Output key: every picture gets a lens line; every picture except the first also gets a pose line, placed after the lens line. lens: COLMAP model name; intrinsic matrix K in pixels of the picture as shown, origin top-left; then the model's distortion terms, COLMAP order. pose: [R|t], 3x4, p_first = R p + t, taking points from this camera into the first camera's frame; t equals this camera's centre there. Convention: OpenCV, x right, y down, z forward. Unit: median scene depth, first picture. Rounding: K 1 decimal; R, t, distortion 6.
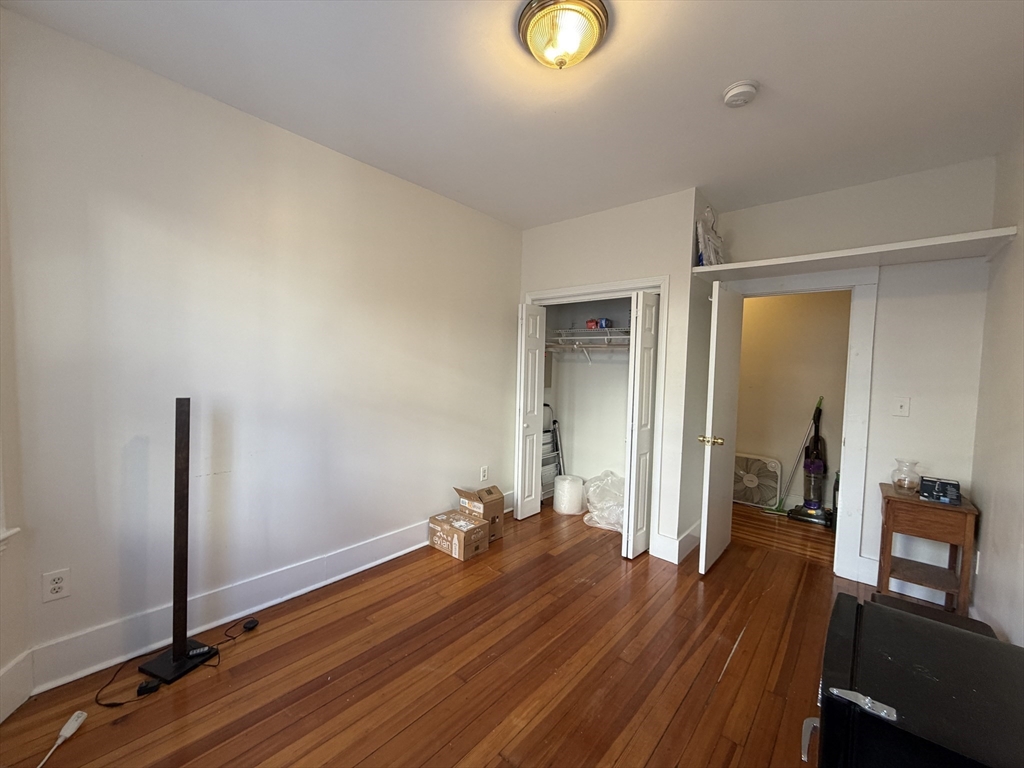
lens RADIAL K [[408.4, 0, 510.9], [0, 408.4, 382.8], [0, 0, 1]] dist [0.000897, -0.000572]
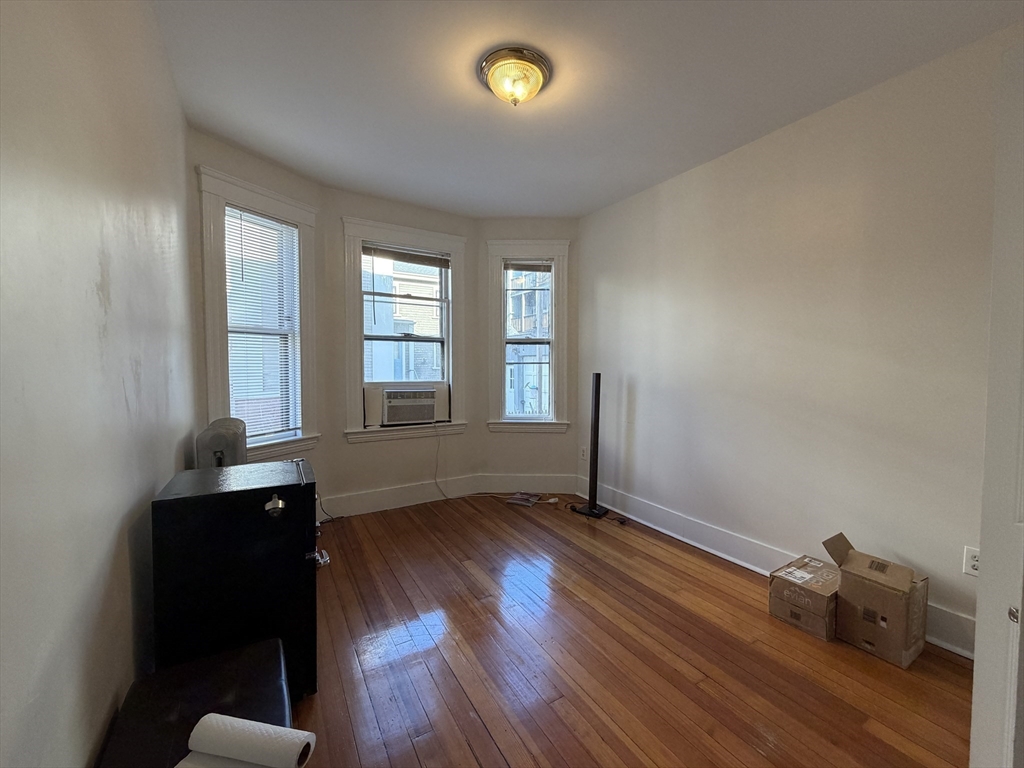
lens RADIAL K [[408.4, 0, 511.9], [0, 408.4, 381.9], [0, 0, 1]] dist [0.000897, -0.000572]
pose [[-0.286843, 0.017613, -0.957816, 0.878977], [-0.059884, 0.997546, 0.036278, 0.027261], [0.956104, 0.067764, -0.285085, 0.909128]]
